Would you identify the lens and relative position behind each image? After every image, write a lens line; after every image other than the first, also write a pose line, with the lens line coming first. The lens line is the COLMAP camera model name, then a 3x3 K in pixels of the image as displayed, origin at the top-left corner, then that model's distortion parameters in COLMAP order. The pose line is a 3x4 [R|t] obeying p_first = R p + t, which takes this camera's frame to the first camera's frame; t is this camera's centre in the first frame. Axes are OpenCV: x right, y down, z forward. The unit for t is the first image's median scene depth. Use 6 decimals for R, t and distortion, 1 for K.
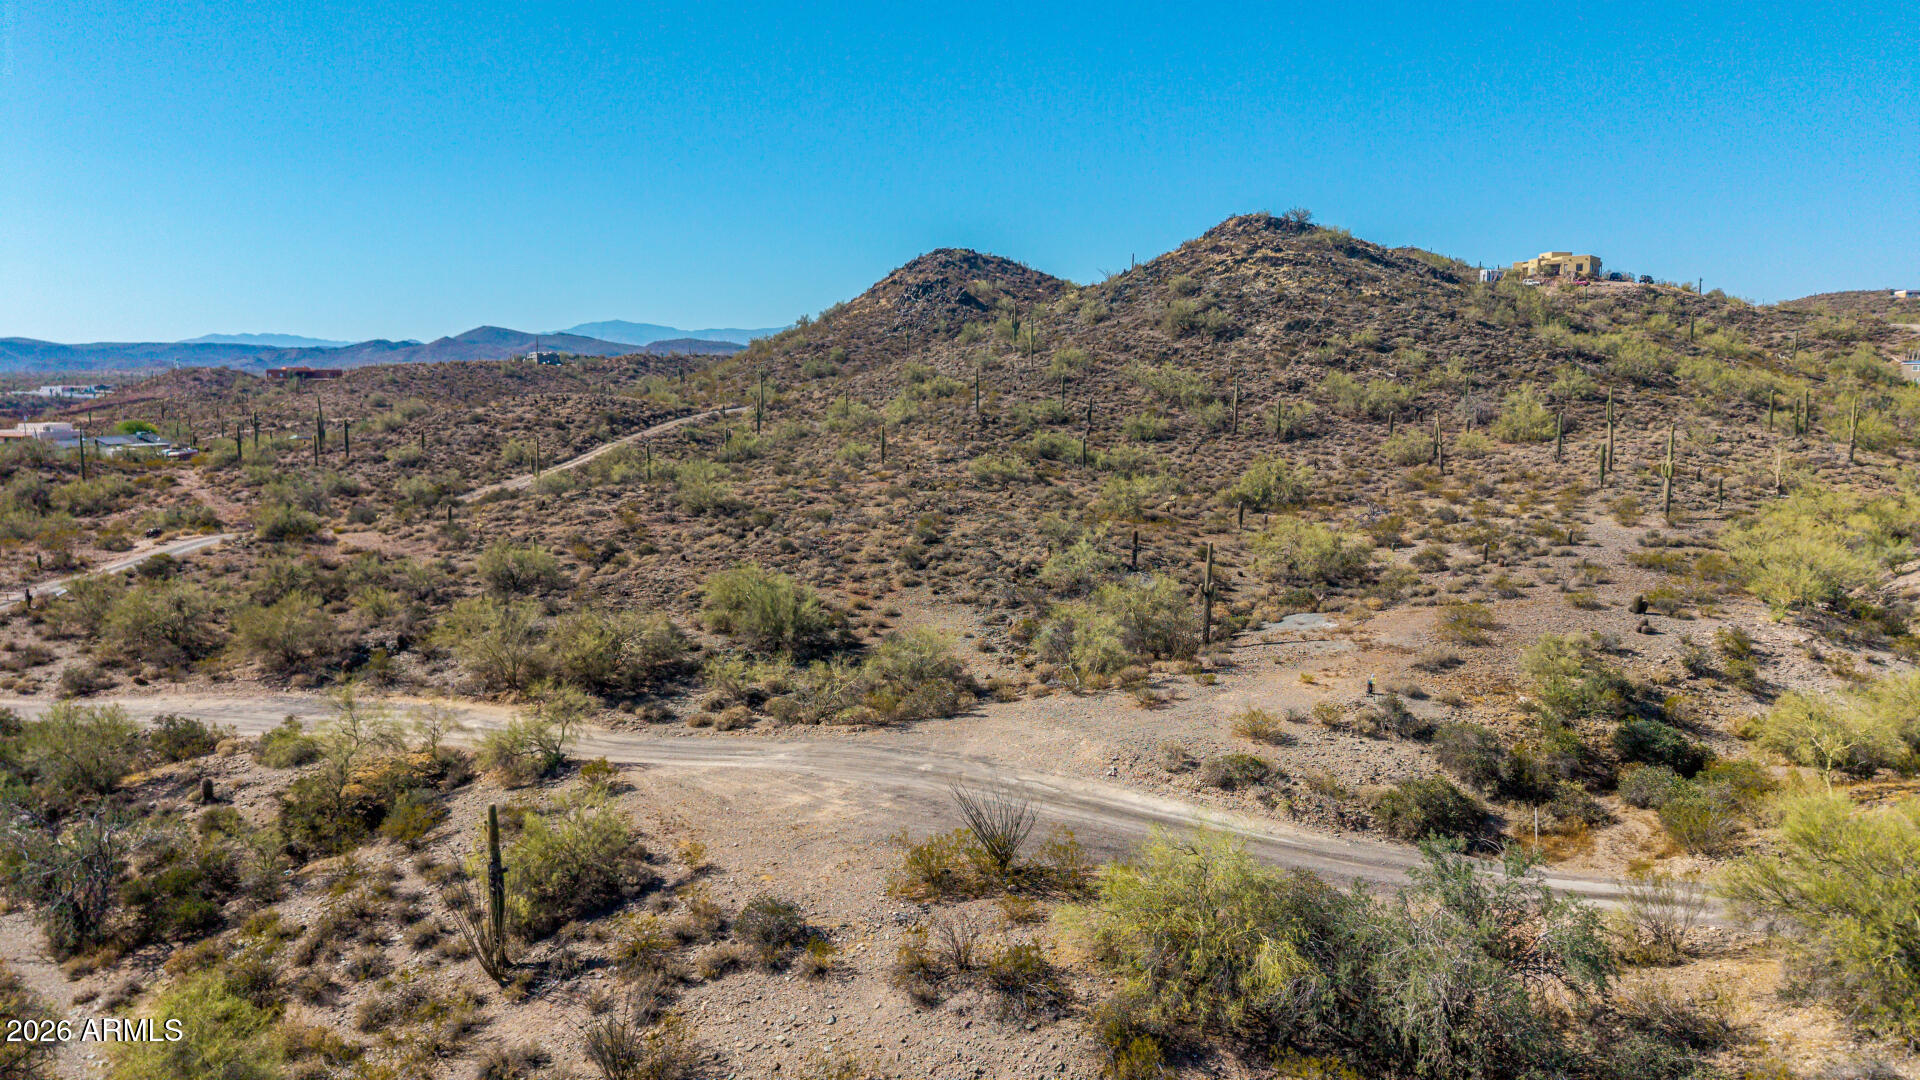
lens RADIAL K [[1284.4, 0, 960.0], [0, 1284.4, 540.0], [0, 0, 1]] dist [0.028142, -0.029526]
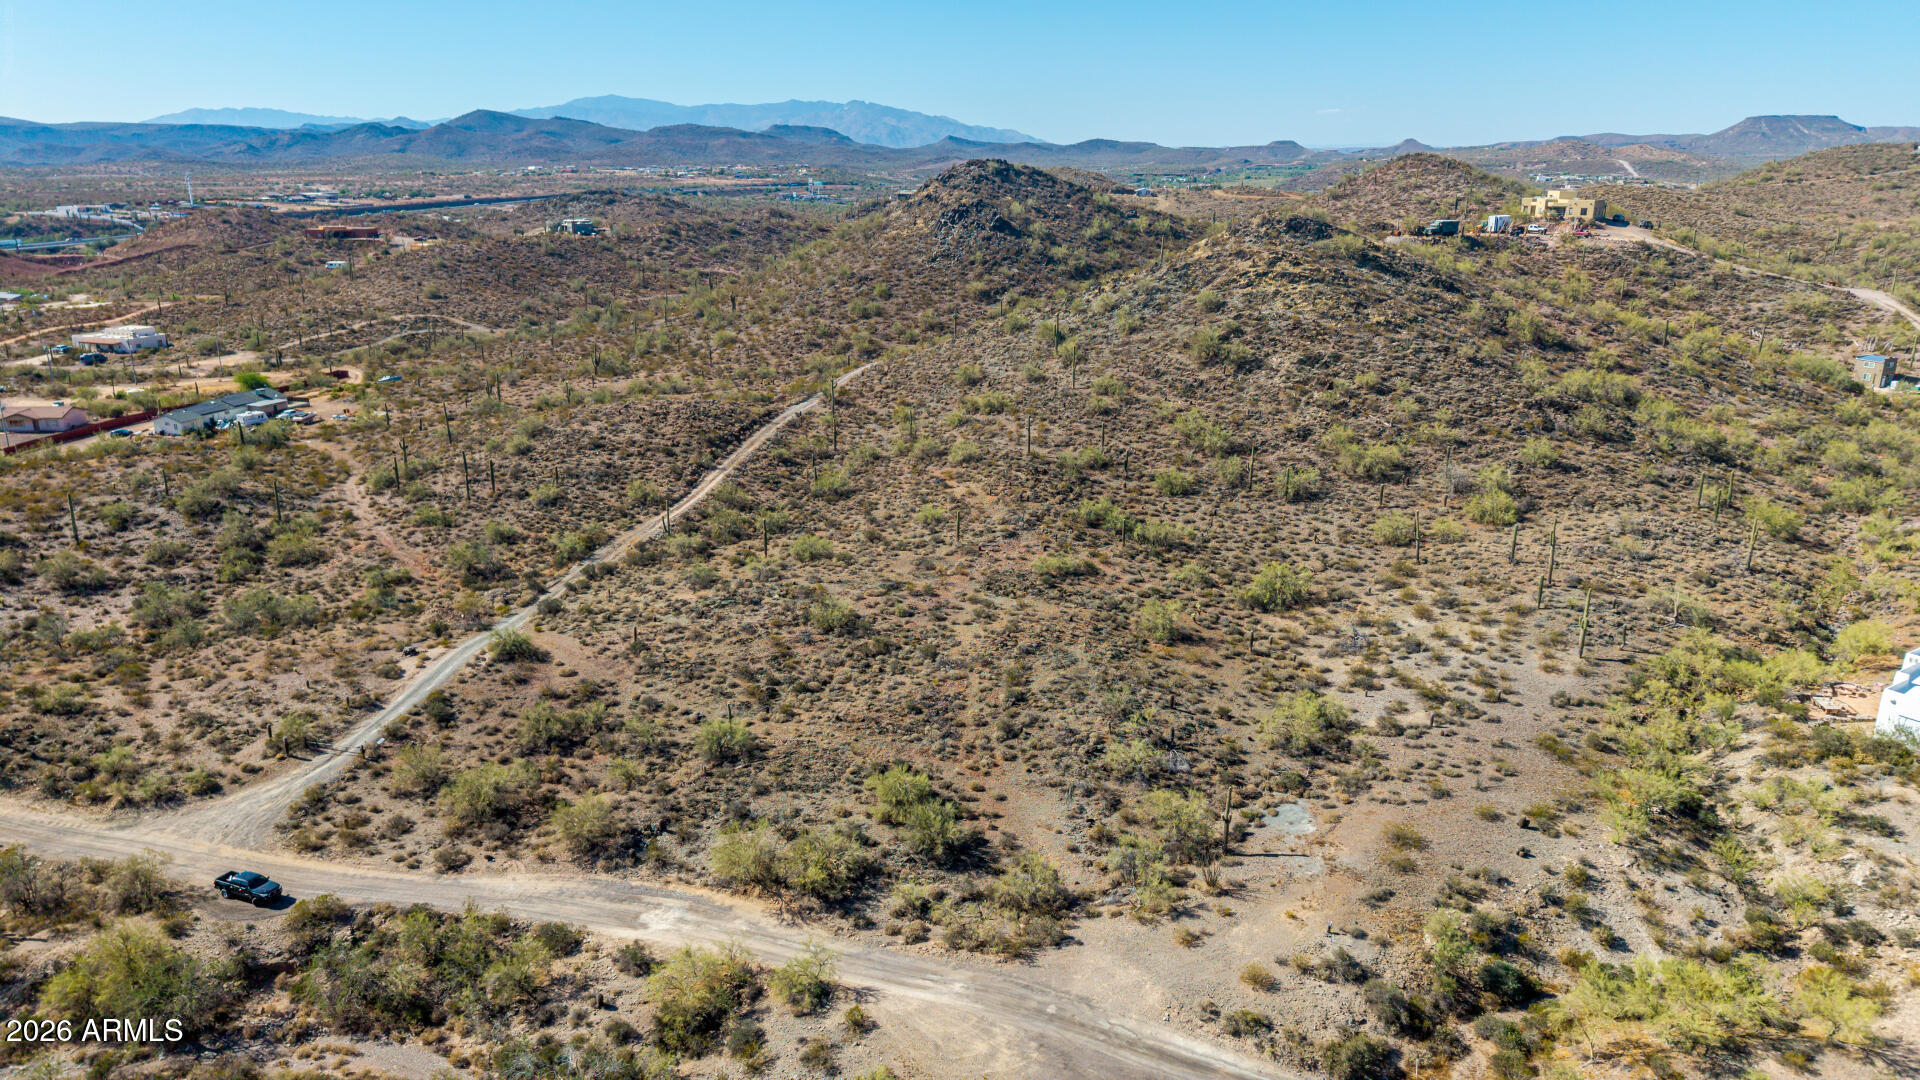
lens RADIAL K [[1284.4, 0, 960.0], [0, 1284.4, 540.0], [0, 0, 1]] dist [0.028142, -0.029526]
pose [[0.999973, 0.005359, -0.005113, -0.045489], [-0.004455, 0.986637, 0.162871, -0.222746], [0.005918, -0.162844, 0.986634, -0.171473]]
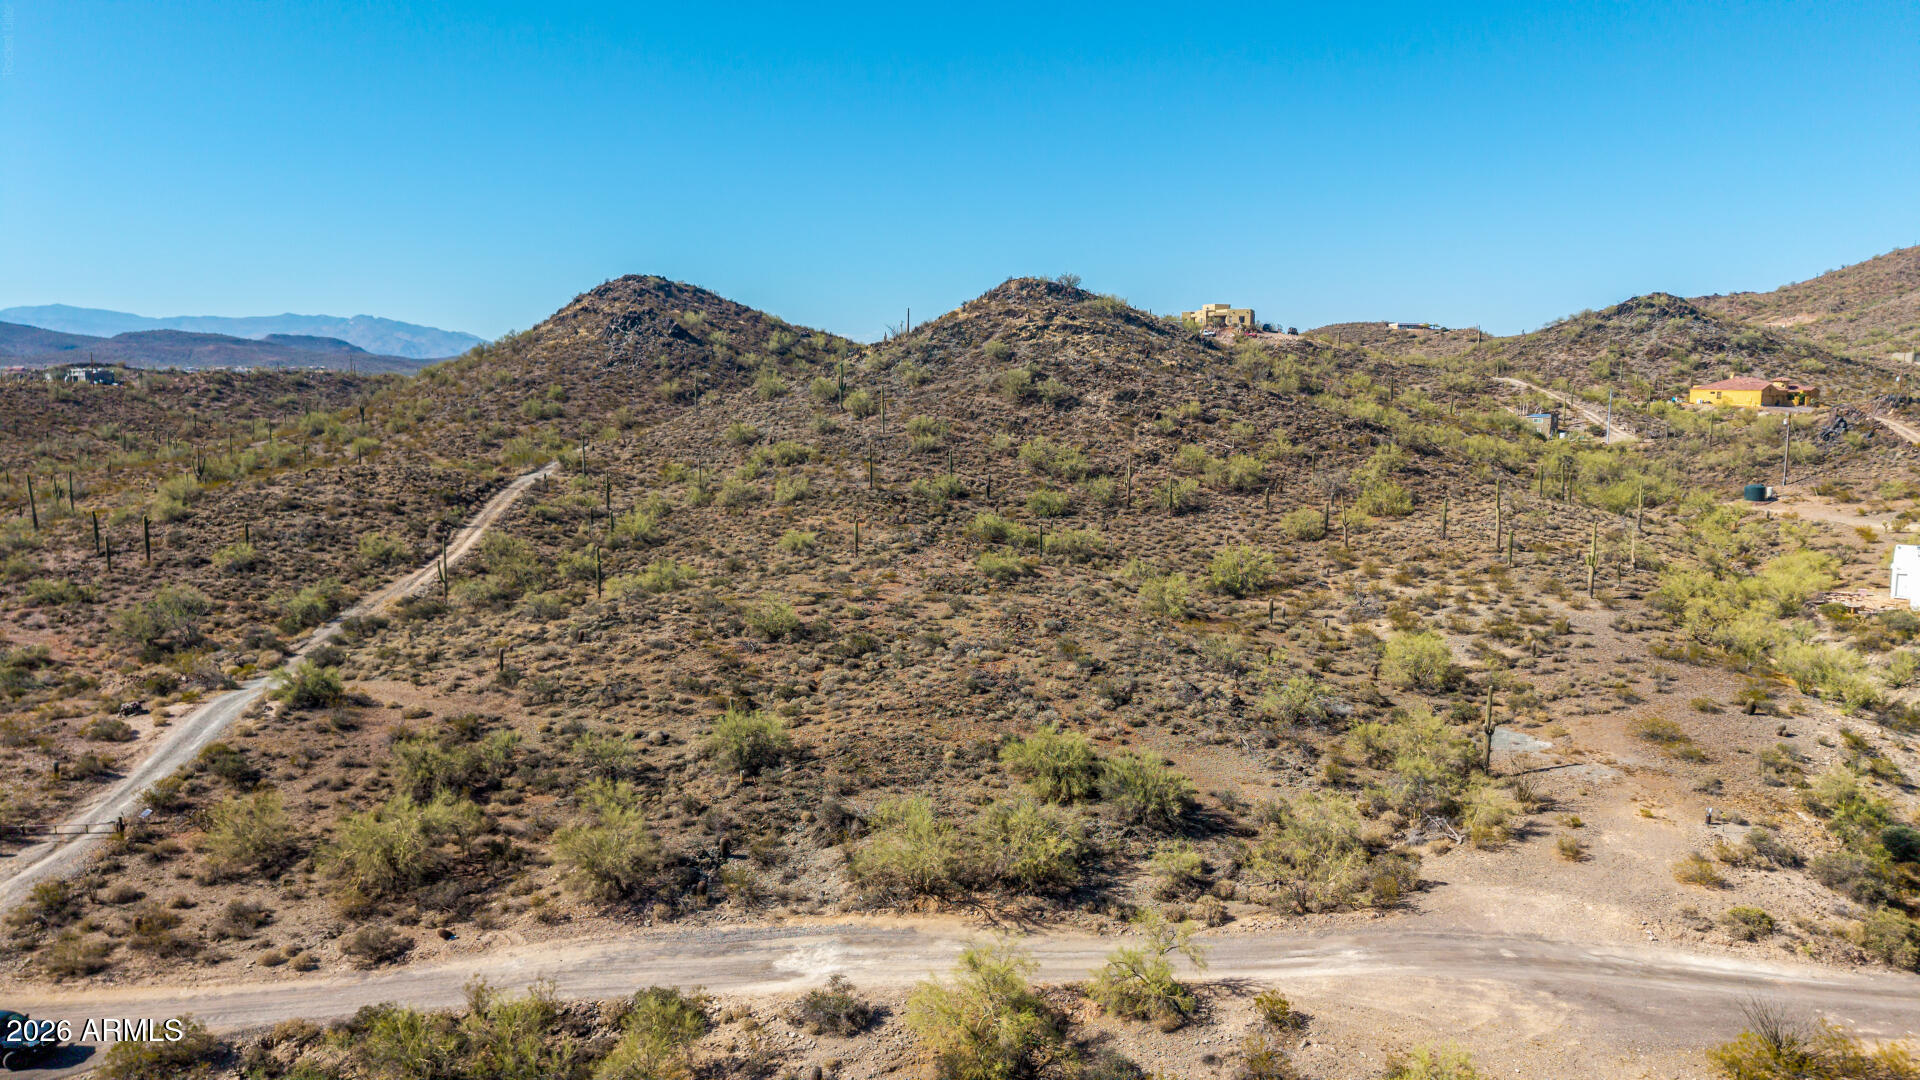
lens RADIAL K [[1284.4, 0, 960.0], [0, 1284.4, 540.0], [0, 0, 1]] dist [0.028142, -0.029526]
pose [[0.940597, -0.037229, 0.337477, -0.274034], [0.036863, 0.999292, 0.007496, -0.067196], [-0.337517, 0.005390, 0.941304, 0.035986]]
